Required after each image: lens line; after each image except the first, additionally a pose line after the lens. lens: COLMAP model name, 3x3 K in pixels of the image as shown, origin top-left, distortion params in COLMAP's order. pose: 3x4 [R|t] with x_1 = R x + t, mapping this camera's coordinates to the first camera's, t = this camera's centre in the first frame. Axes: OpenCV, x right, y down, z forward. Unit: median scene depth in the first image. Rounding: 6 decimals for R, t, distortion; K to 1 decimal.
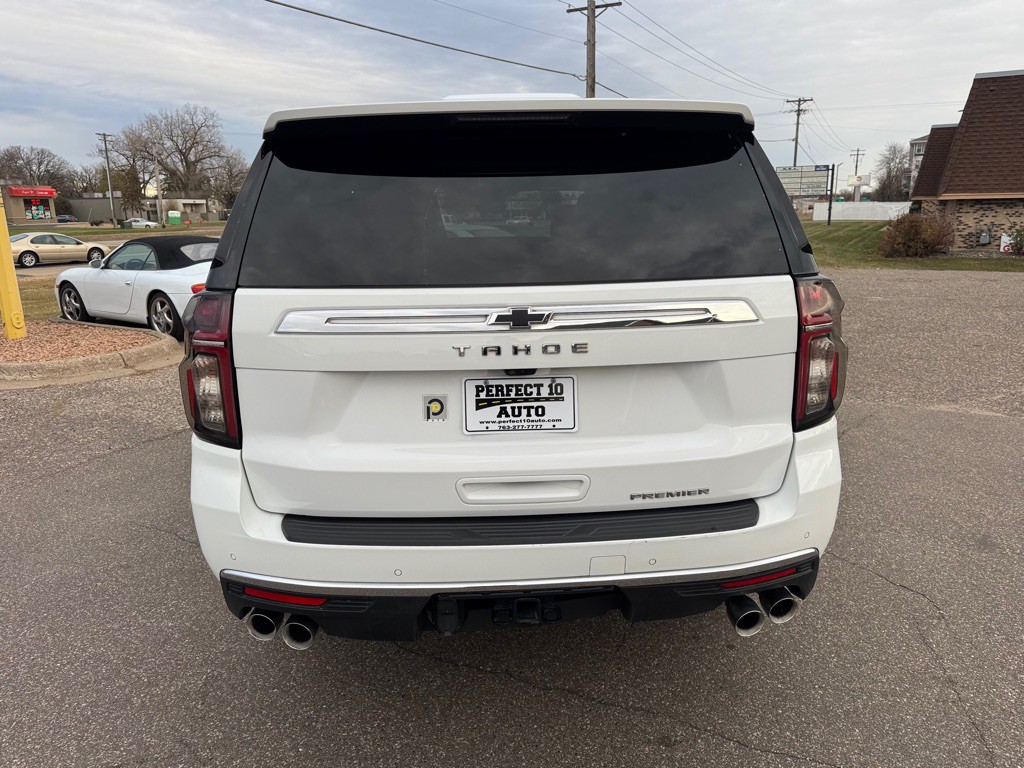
lens RADIAL K [[727.8, 0, 505.9], [0, 727.8, 379.0], [0, 0, 1]] dist [0.043304, -0.040771]
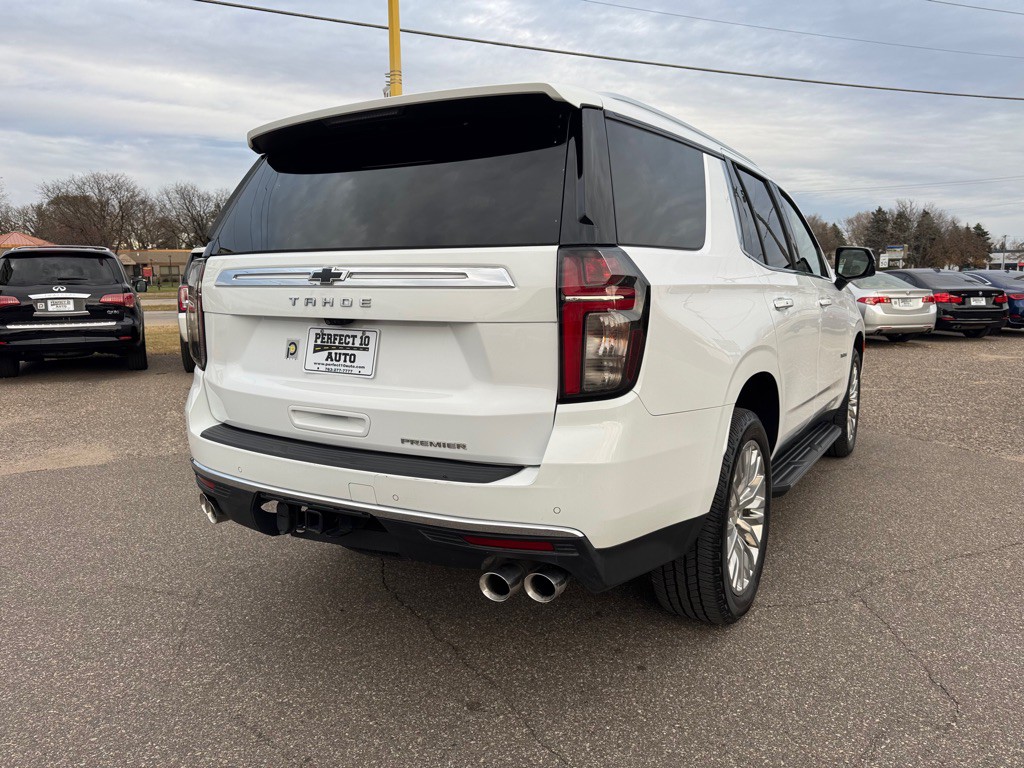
lens RADIAL K [[734.2, 0, 506.6], [0, 734.2, 381.5], [0, 0, 1]] dist [0.051579, -0.063977]
pose [[0.830867, 0.090329, -0.549090, 0.916383], [-0.131669, 0.990630, -0.036272, 0.092105], [0.540669, 0.102435, 0.834975, 0.140660]]
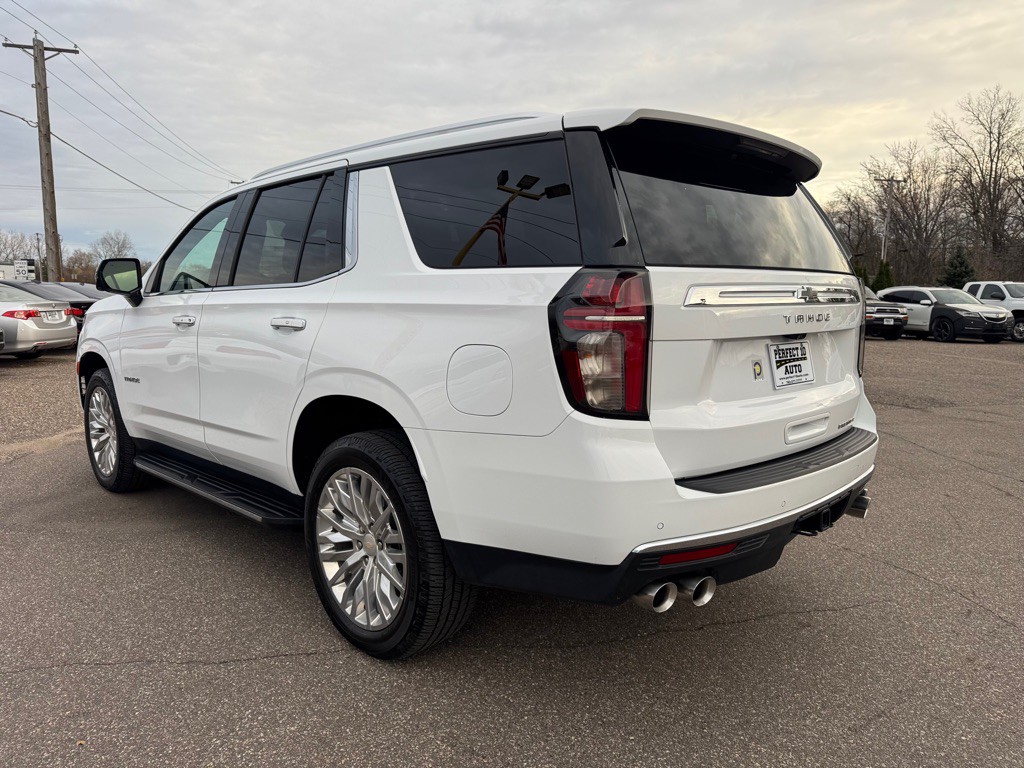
lens RADIAL K [[745.6, 0, 512.0], [0, 745.6, 384.0], [0, 0, 1]] dist [0.003054, 0.000920]
pose [[0.743368, -0.063314, 0.665879, -1.225327], [0.129271, 0.990340, -0.050149, 0.072629], [-0.656272, 0.123357, 0.744372, 0.349048]]
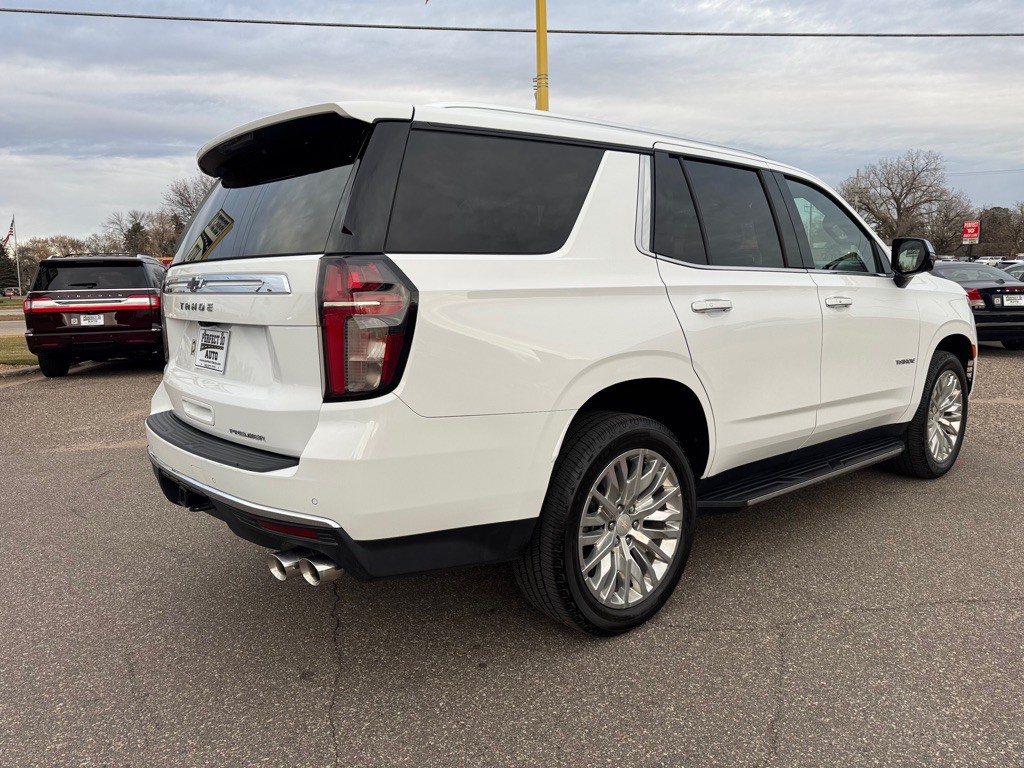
lens RADIAL K [[734.2, 0, 506.6], [0, 734.2, 381.5], [0, 0, 1]] dist [0.051579, -0.063977]
pose [[0.618838, 0.114931, -0.777065, 1.450386], [-0.163948, 0.986350, 0.015321, -0.017956], [0.768219, 0.117917, 0.629234, 0.557721]]
